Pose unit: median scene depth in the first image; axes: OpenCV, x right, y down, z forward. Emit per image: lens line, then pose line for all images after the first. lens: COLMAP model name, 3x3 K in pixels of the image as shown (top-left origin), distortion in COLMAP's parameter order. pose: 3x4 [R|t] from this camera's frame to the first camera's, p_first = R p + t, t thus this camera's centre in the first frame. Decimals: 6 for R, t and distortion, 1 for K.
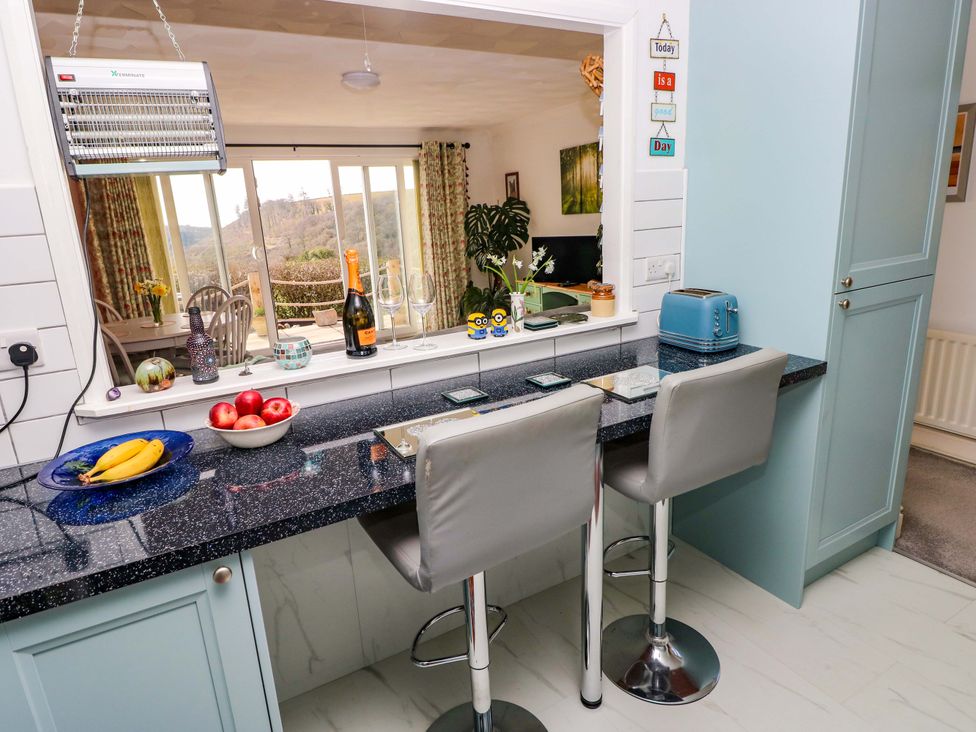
lens RADIAL K [[570.6, 0, 482.8], [0, 570.6, 358.5], [0, 0, 1]] dist [0.009403, -0.009133]
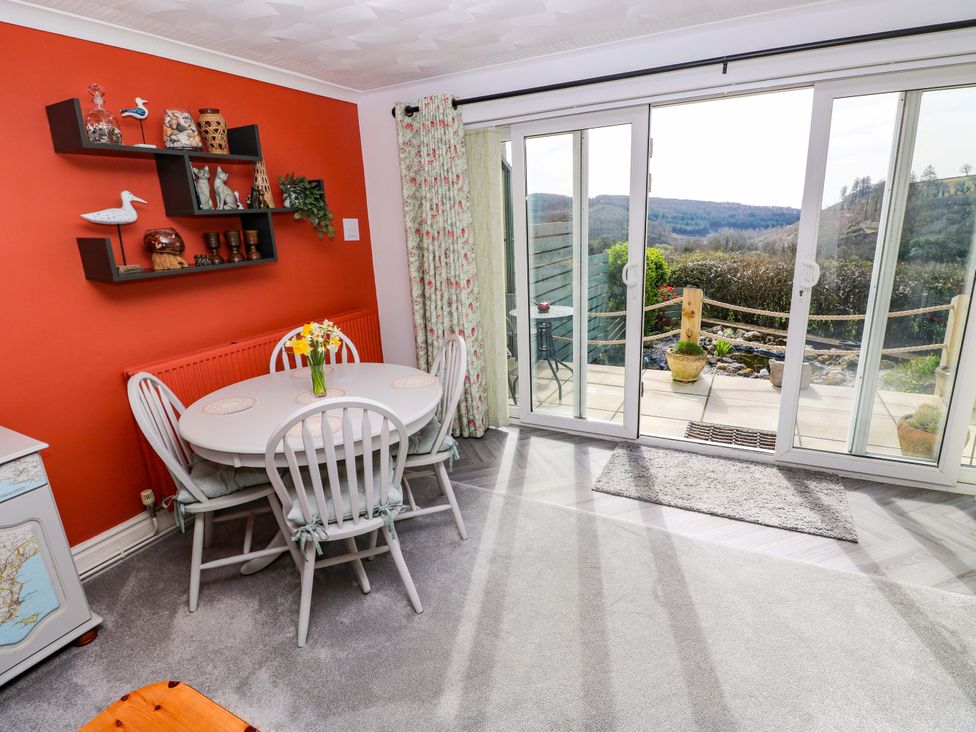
lens RADIAL K [[508.2, 0, 485.0], [0, 508.2, 358.2], [0, 0, 1]] dist [0.004647, -0.014481]
pose [[0.550901, 0.247231, -0.797111, -0.099436], [-0.198227, 0.966544, 0.162783, -0.419729], [0.810688, 0.068332, 0.581478, 1.576795]]
